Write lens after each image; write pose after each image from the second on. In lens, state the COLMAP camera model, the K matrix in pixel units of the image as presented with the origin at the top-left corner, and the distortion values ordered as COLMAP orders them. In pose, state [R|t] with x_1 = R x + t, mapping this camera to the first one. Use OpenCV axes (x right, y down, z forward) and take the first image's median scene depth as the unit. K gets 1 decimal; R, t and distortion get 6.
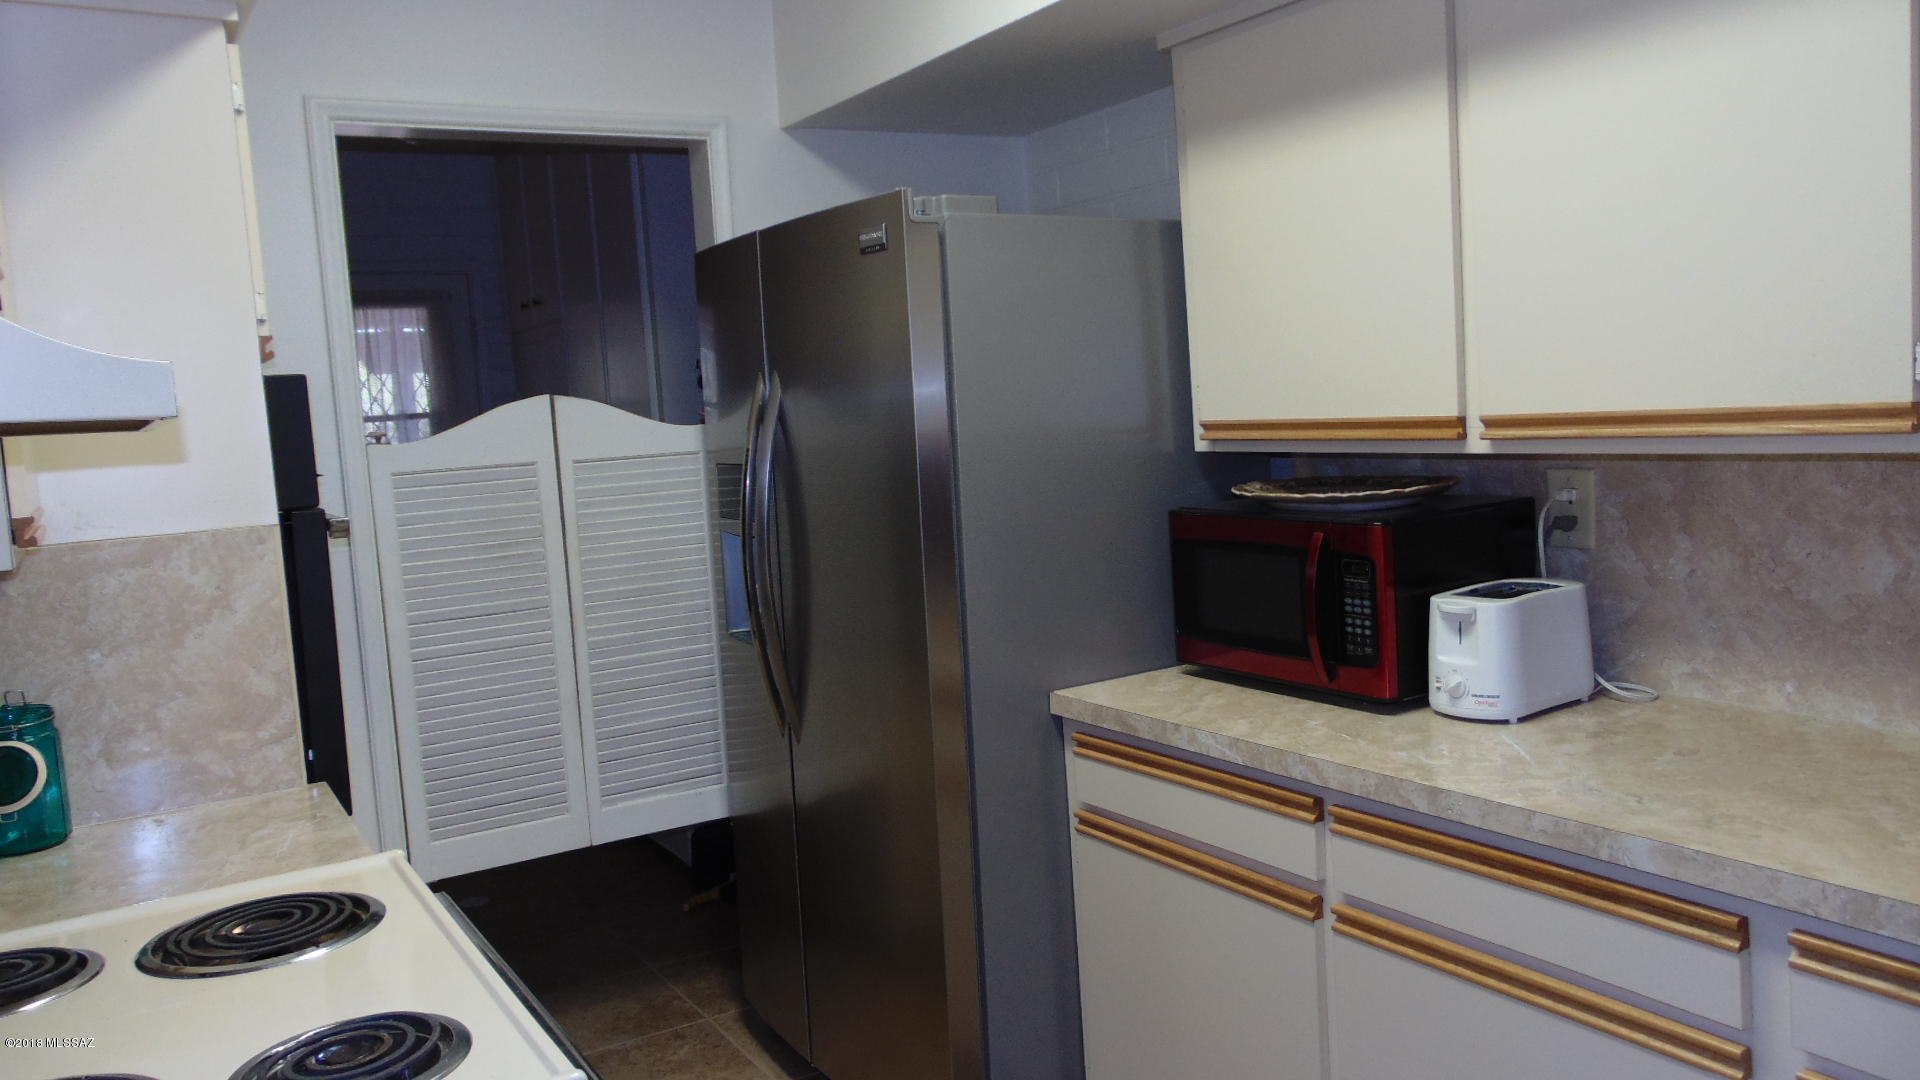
lens RADIAL K [[1444.9, 0, 958.8], [0, 1444.9, 529.4], [0, 0, 1]] dist [-0.026647, 0.093840]
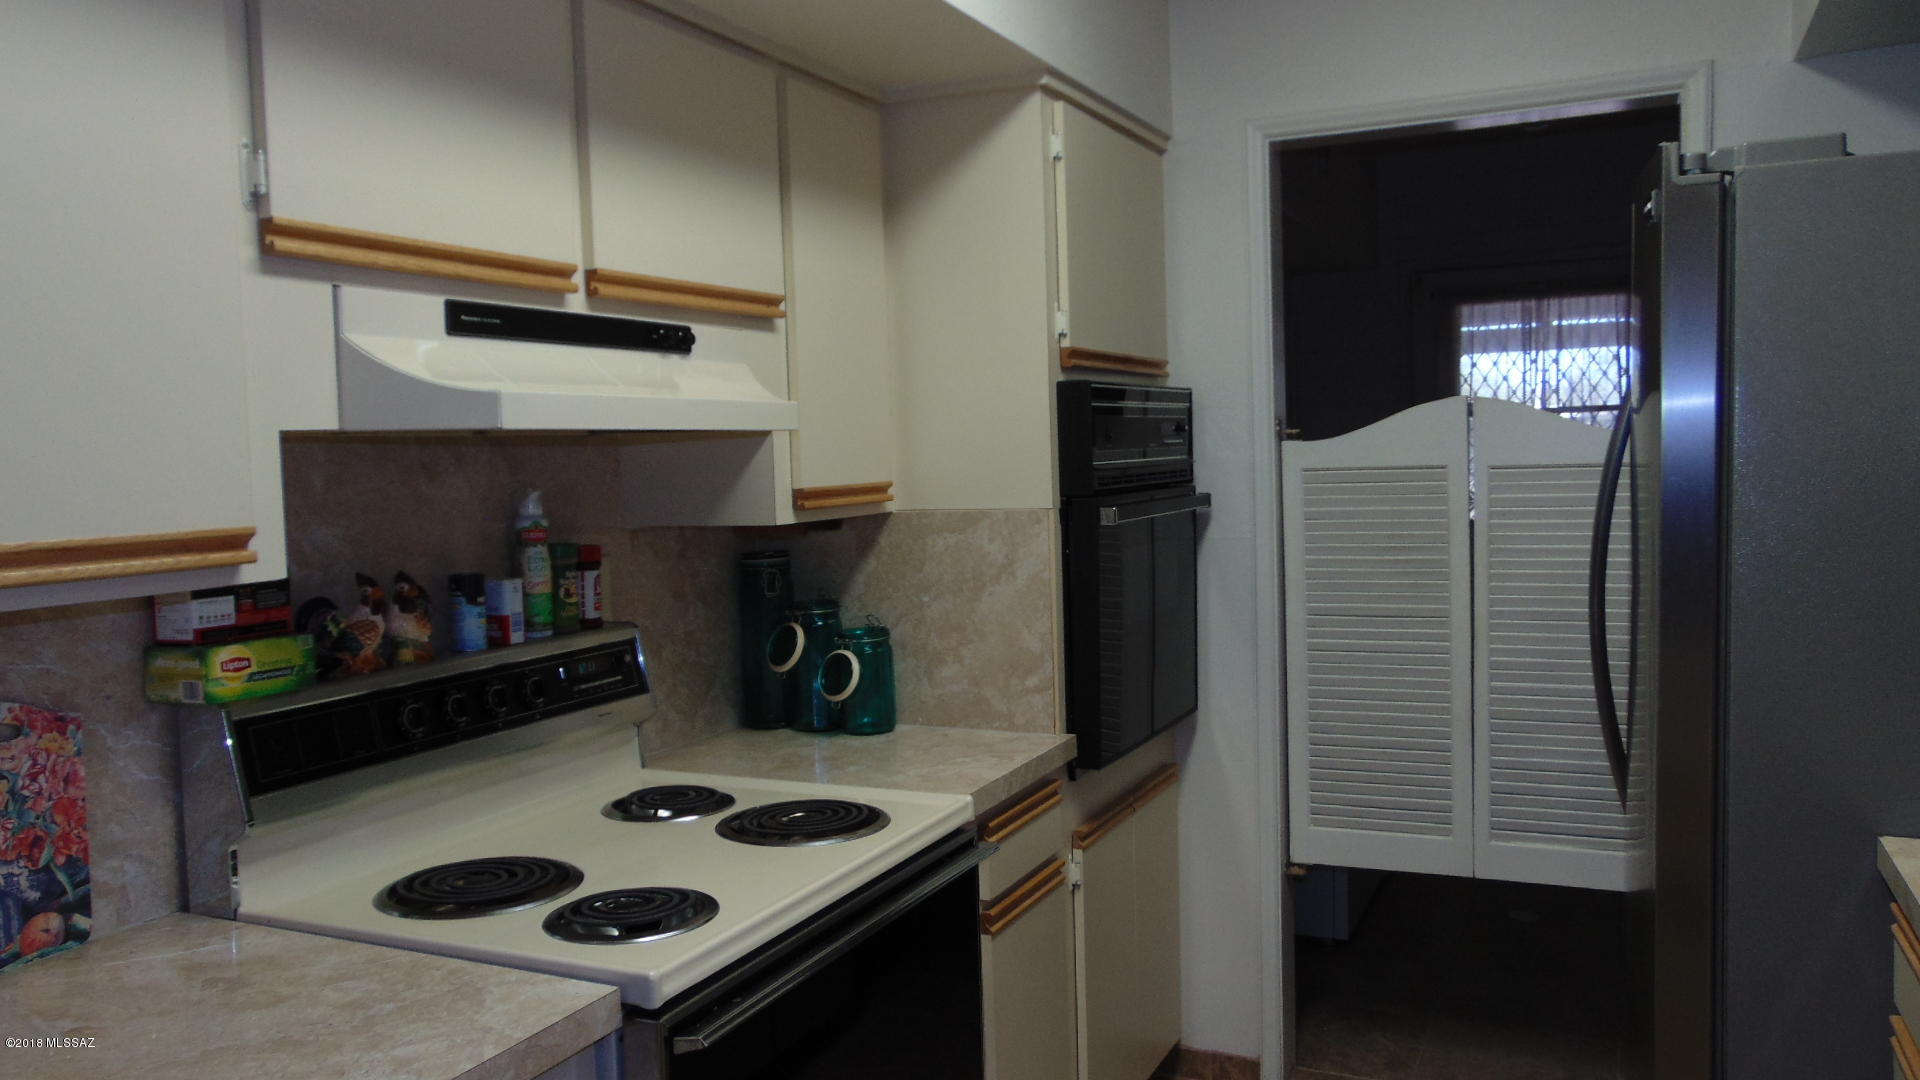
lens RADIAL K [[1444.9, 0, 958.8], [0, 1444.9, 529.4], [0, 0, 1]] dist [-0.026647, 0.093840]
pose [[0.559155, 0.091256, -0.824026, 0.452711], [-0.079237, 0.995256, 0.056451, -0.046688], [0.825268, 0.033729, 0.563733, 0.275901]]
